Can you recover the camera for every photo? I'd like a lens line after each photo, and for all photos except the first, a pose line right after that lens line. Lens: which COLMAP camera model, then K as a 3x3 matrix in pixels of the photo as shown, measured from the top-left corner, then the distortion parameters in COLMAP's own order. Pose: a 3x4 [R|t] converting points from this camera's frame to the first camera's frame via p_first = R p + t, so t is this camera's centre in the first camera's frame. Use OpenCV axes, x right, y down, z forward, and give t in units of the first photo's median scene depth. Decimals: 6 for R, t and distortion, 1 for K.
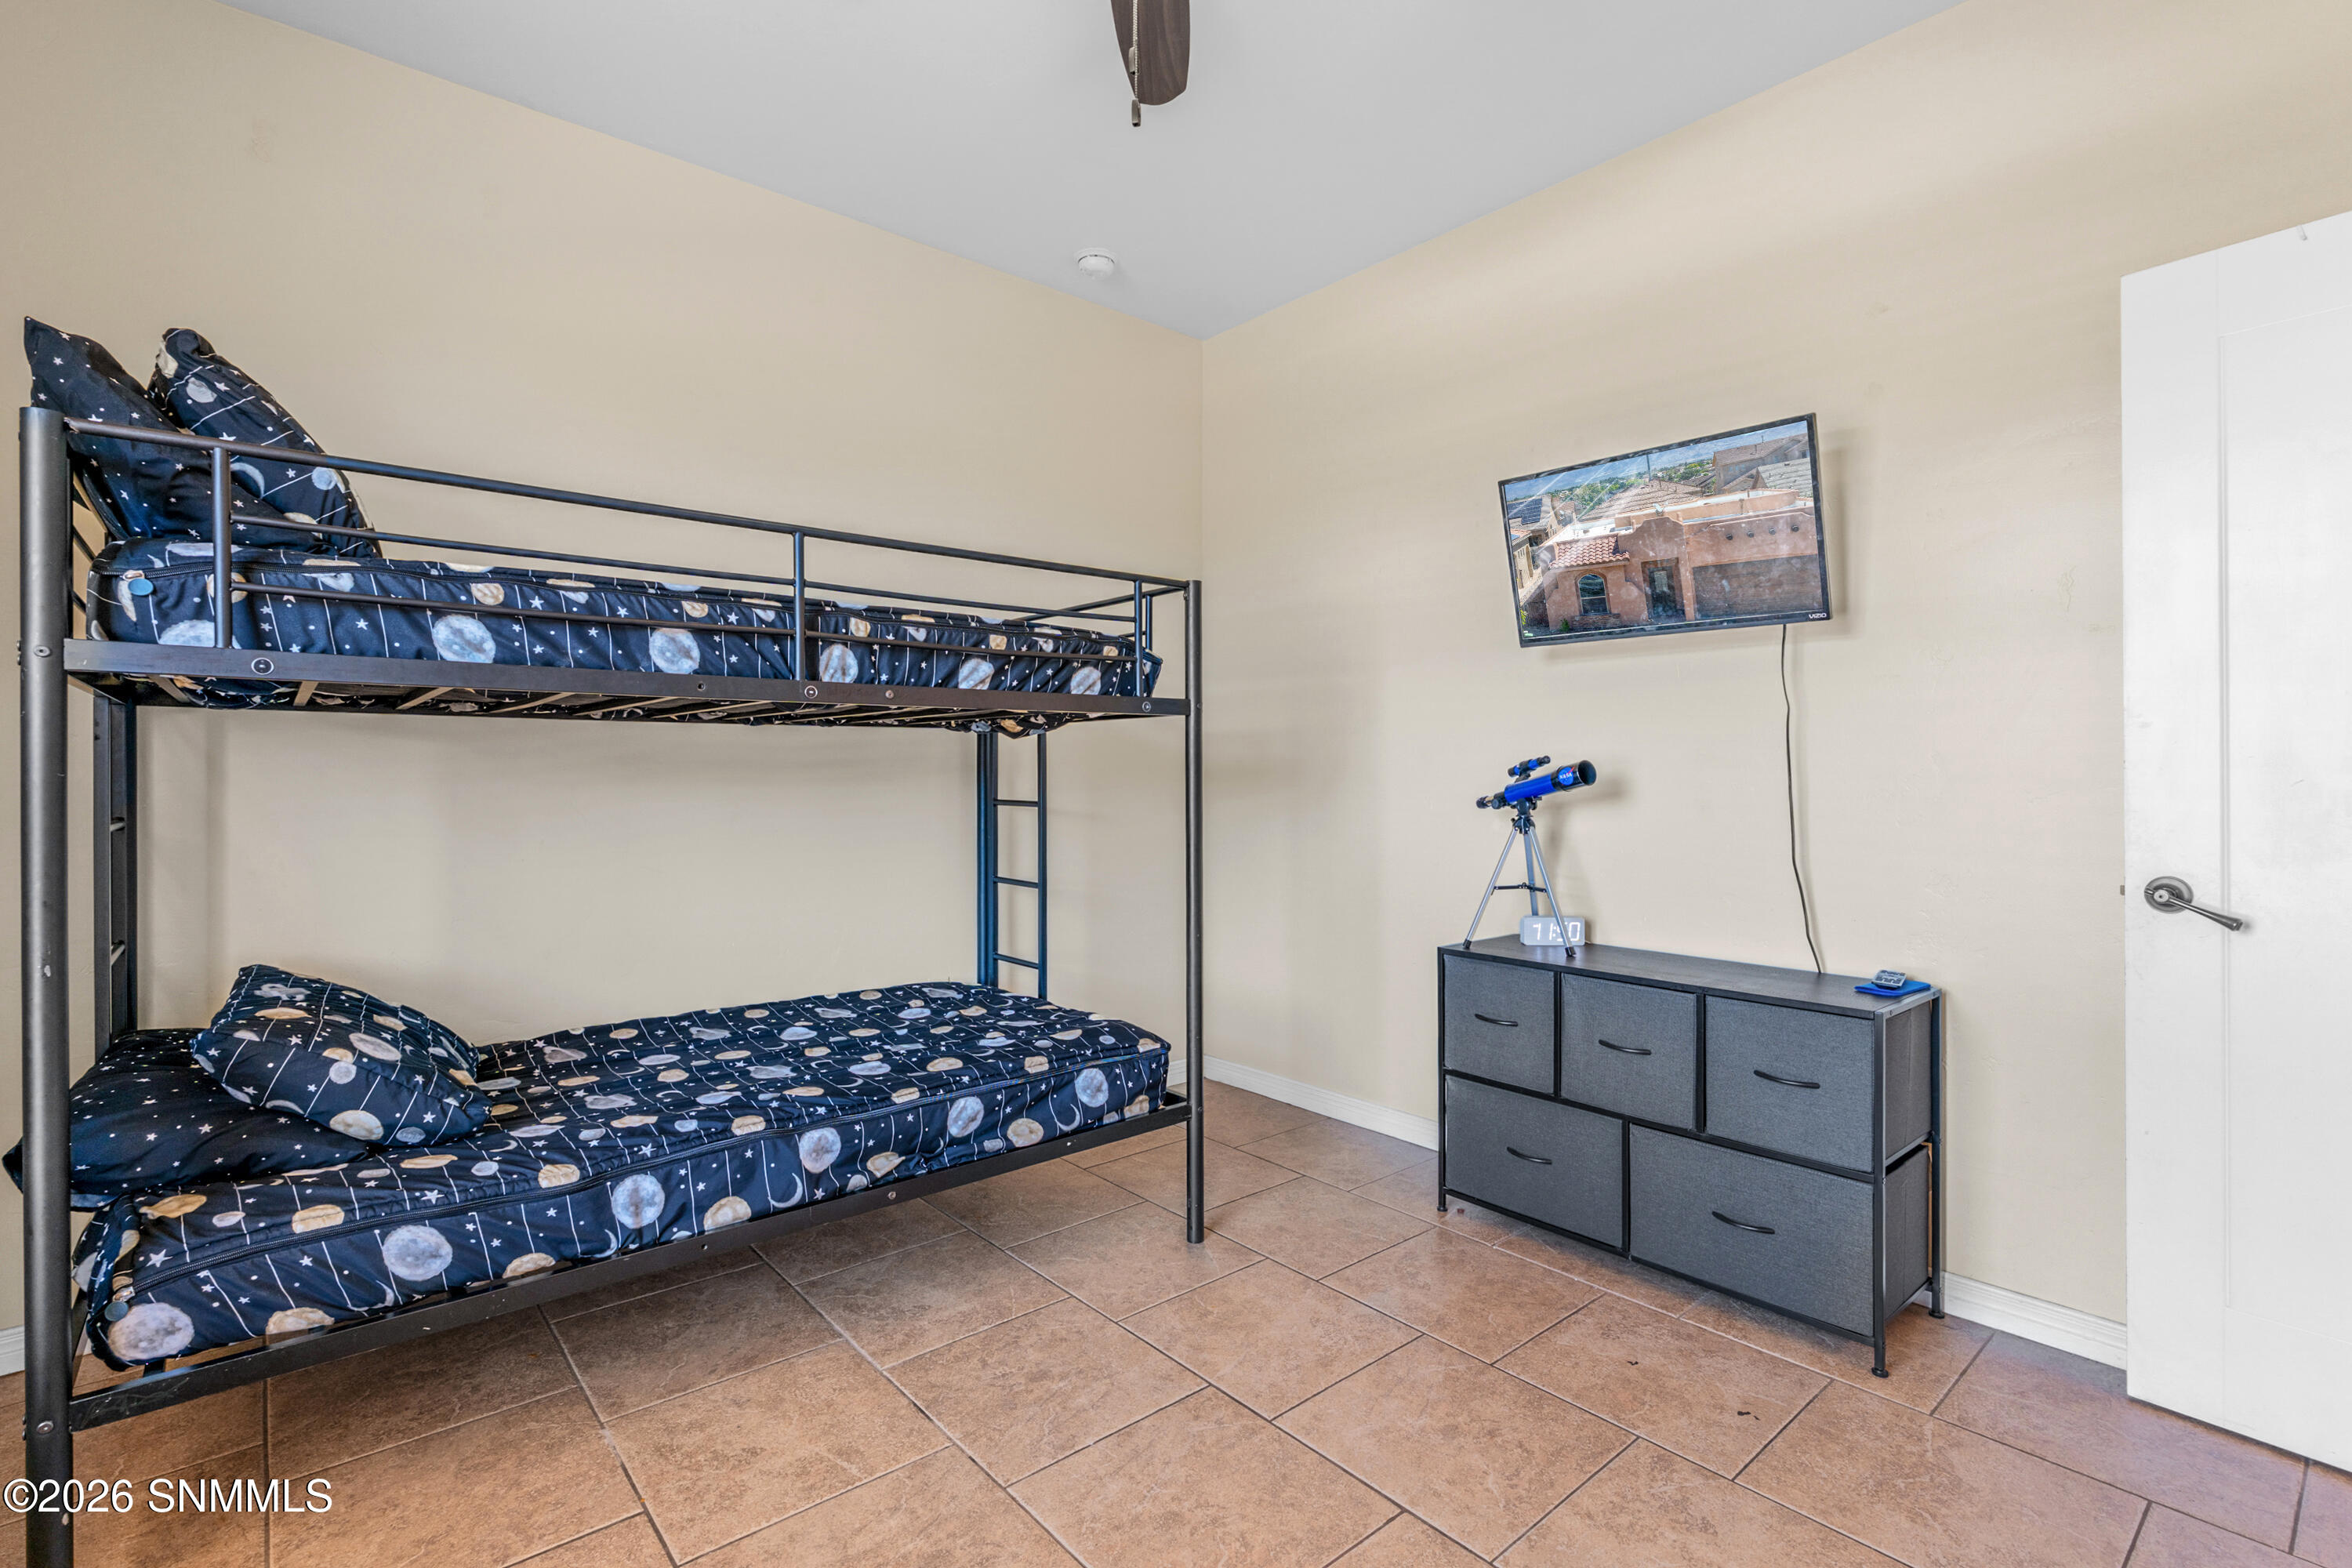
lens RADIAL K [[1071.1, 0, 1184.7], [0, 1071.1, 778.4], [0, 0, 1]] dist [0.001182, -0.000248]
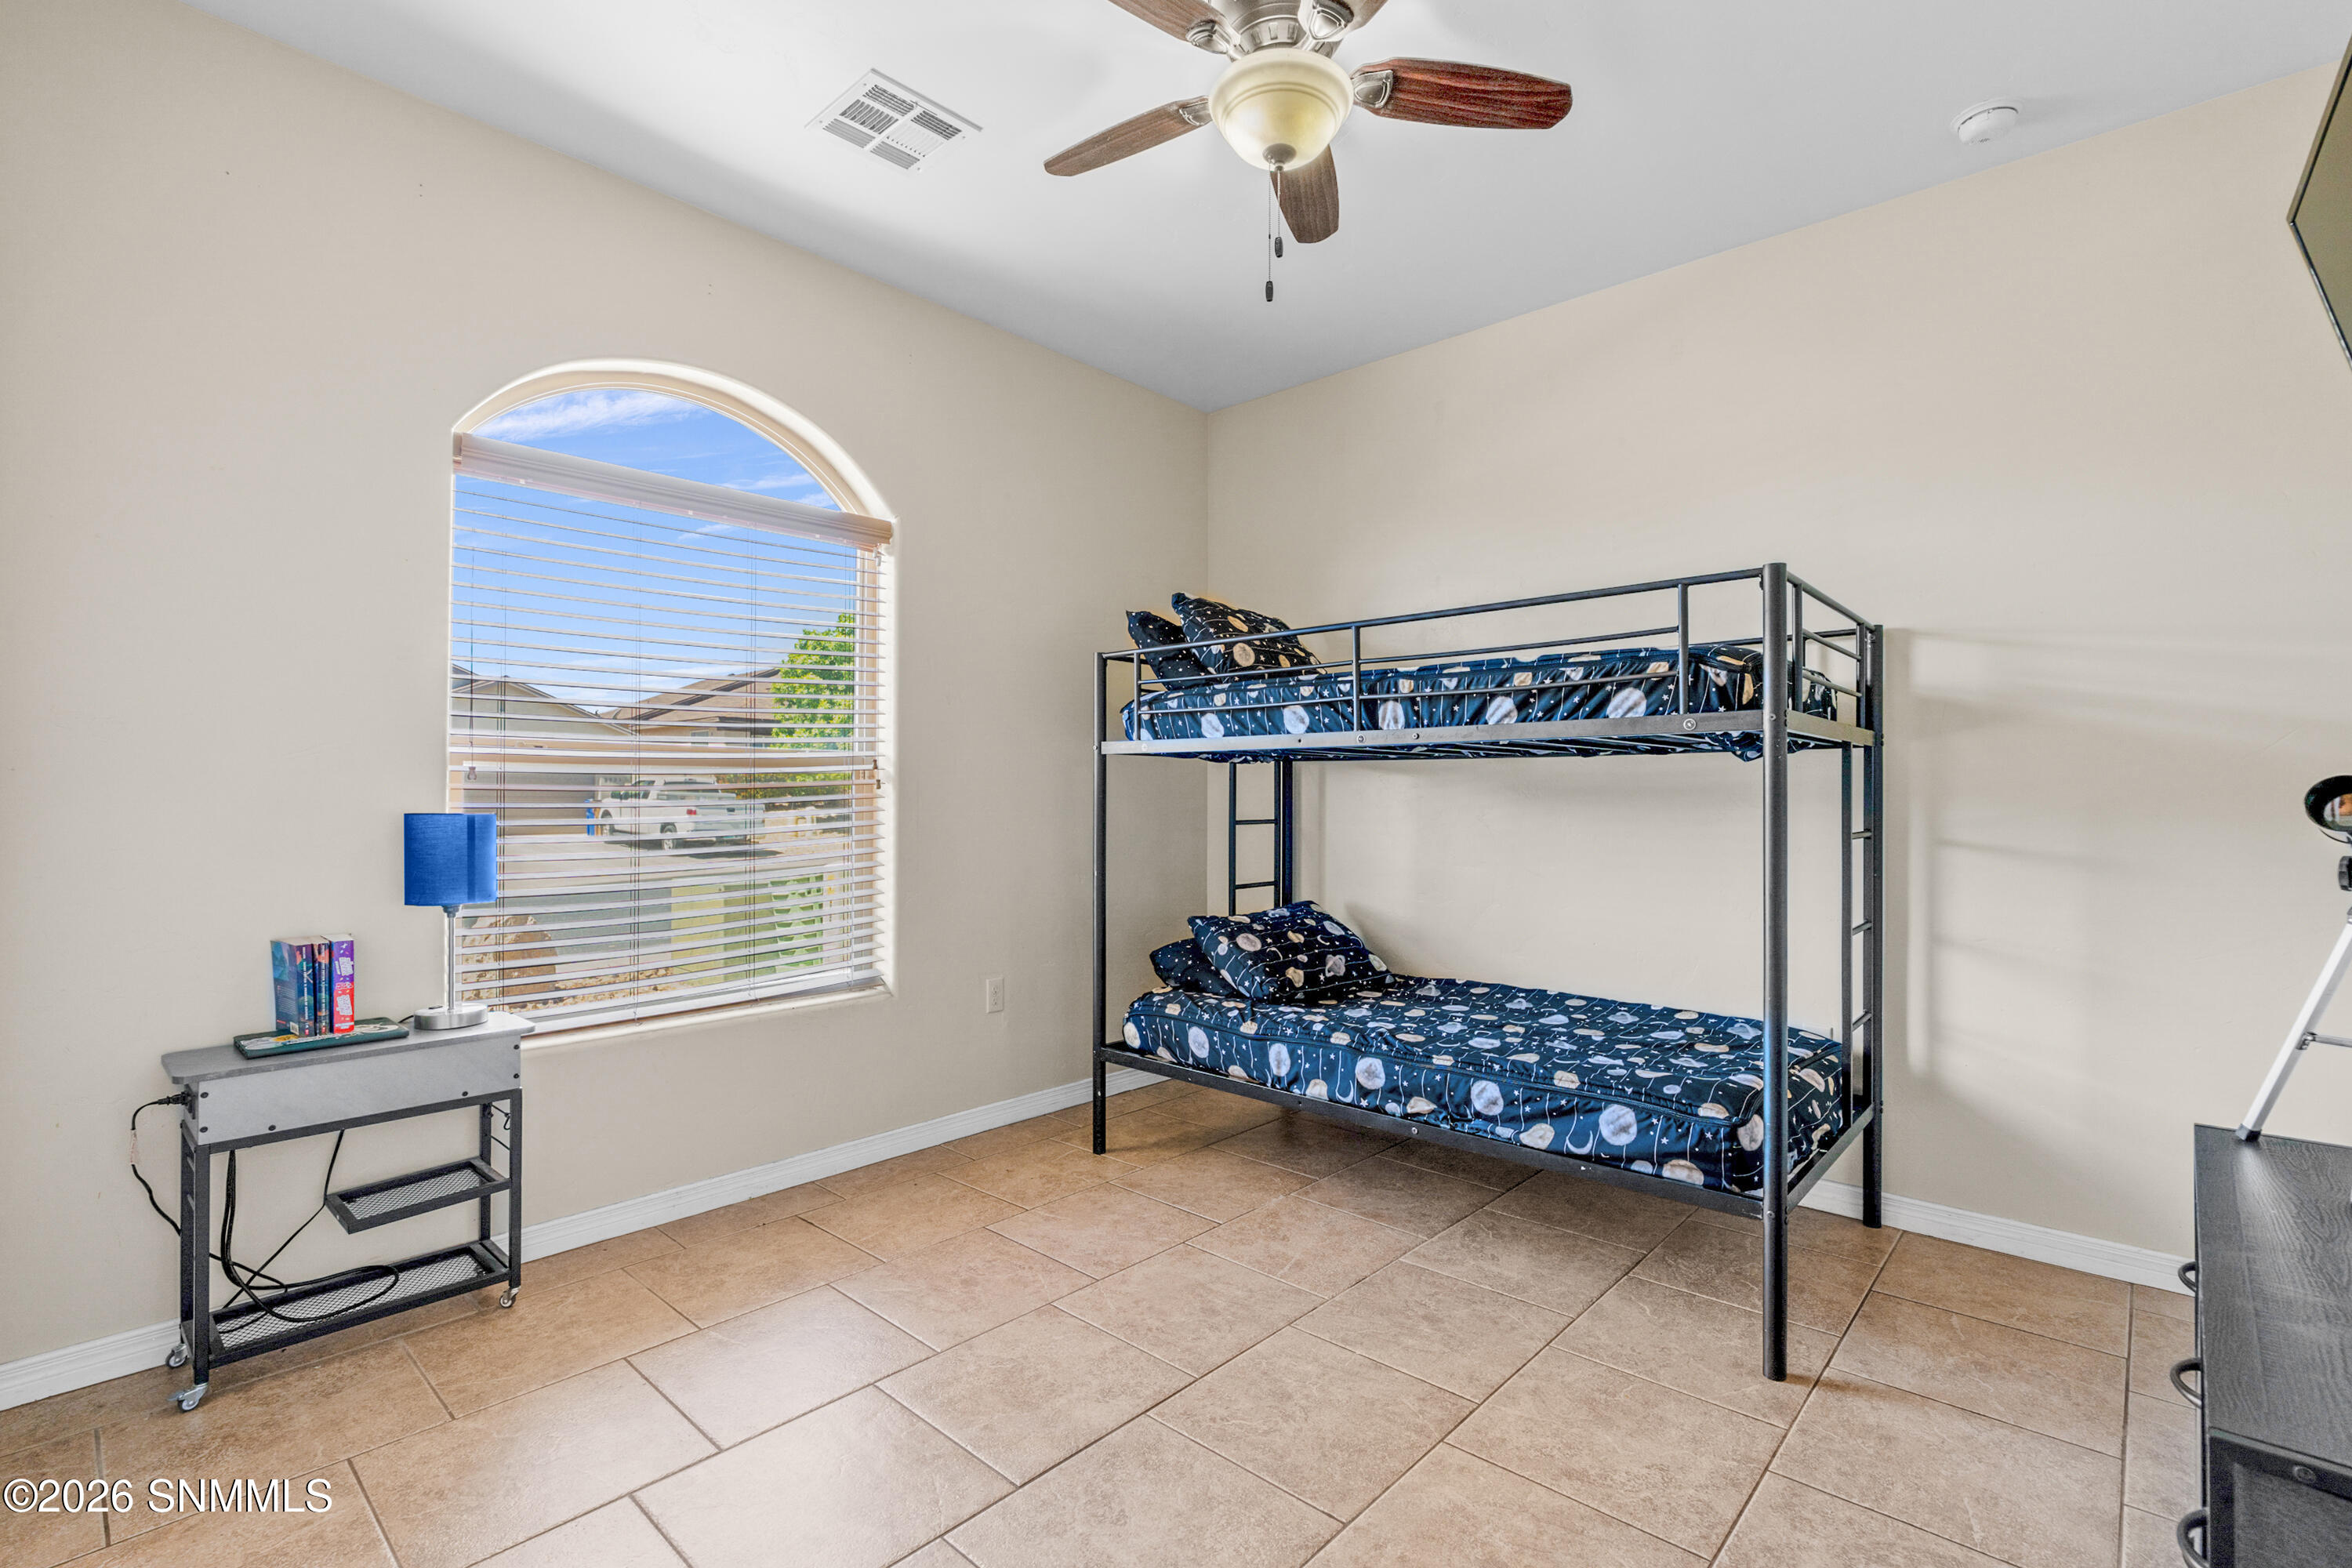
lens RADIAL K [[1071.1, 0, 1187.1], [0, 1071.1, 786.5], [0, 0, 1]] dist [0.001182, -0.000248]
pose [[0.125847, -0.007172, -0.992024, 0.914738], [-0.007337, 0.999940, -0.008160, -0.005547], [0.992023, 0.008305, 0.125787, 0.546260]]
